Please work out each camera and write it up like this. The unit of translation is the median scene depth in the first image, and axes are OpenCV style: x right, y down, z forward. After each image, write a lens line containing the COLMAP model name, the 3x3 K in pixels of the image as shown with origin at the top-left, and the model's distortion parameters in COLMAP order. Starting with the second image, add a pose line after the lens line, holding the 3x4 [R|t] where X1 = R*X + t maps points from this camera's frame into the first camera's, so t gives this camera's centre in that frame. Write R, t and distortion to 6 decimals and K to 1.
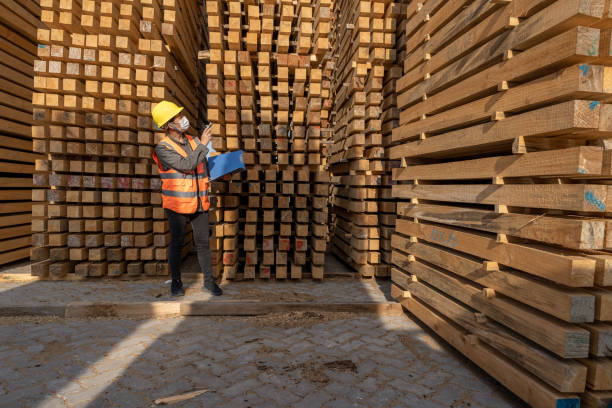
lens RADIAL K [[439.3, 0, 324.2], [0, 439.3, 218.5], [0, 0, 1]] dist [-0.003617, -0.000914]
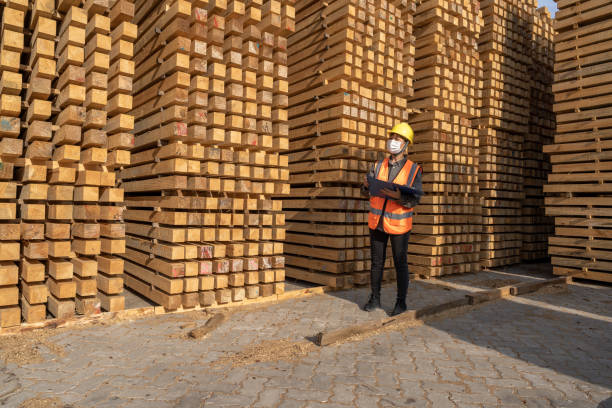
lens RADIAL K [[416.7, 0, 303.5], [0, 416.7, 206.3], [0, 0, 1]] dist [-0.002626, -0.001437]
pose [[0.868427, -0.005560, 0.495785, -1.263309], [0.035160, 0.998110, -0.050394, -0.028331], [-0.494568, 0.061196, 0.866982, 0.075394]]
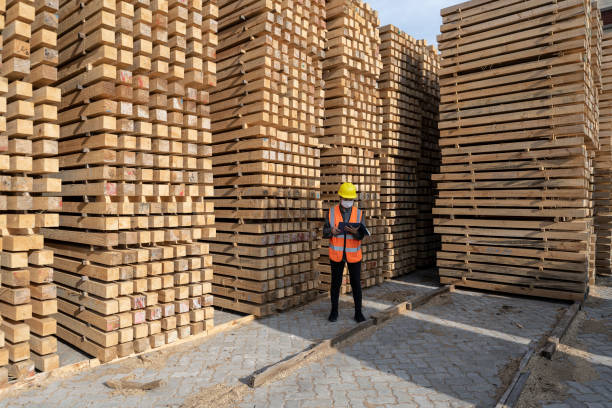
lens RADIAL K [[416.7, 0, 307.0], [0, 416.7, 208.5], [0, 0, 1]] dist [-0.002626, -0.001437]
pose [[0.740654, -0.042597, 0.670535, -1.342916], [0.067884, 0.997626, -0.011606, -0.154804], [-0.668449, 0.054115, 0.741787, -0.006588]]
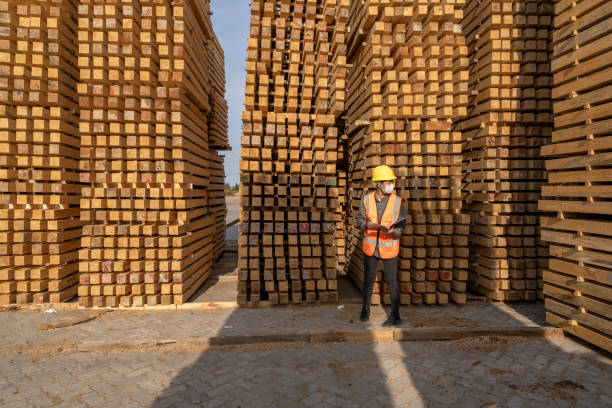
lens RADIAL K [[416.7, 0, 303.5], [0, 416.7, 205.2], [0, 0, 1]] dist [-0.002626, -0.001437]
pose [[0.997266, -0.021728, -0.070626, -0.377528], [0.018851, 0.998975, -0.041155, -0.098079], [0.071448, 0.039711, 0.996654, -0.189814]]
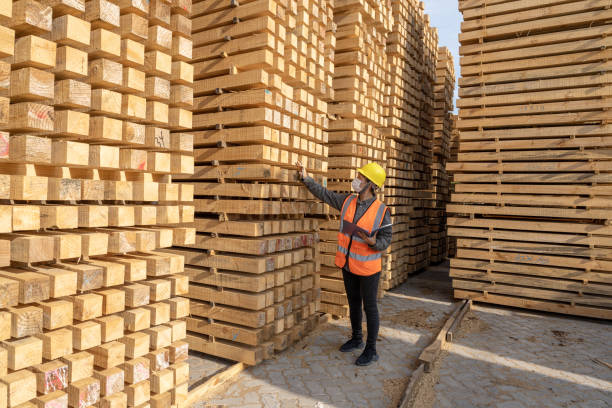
lens RADIAL K [[416.7, 0, 305.9], [0, 416.7, 205.1], [0, 0, 1]] dist [-0.002626, -0.001437]
pose [[0.607037, -0.027537, 0.794196, -1.199319], [0.042046, 0.999113, 0.002504, -0.162995], [-0.793560, 0.031873, 0.607656, 0.433415]]
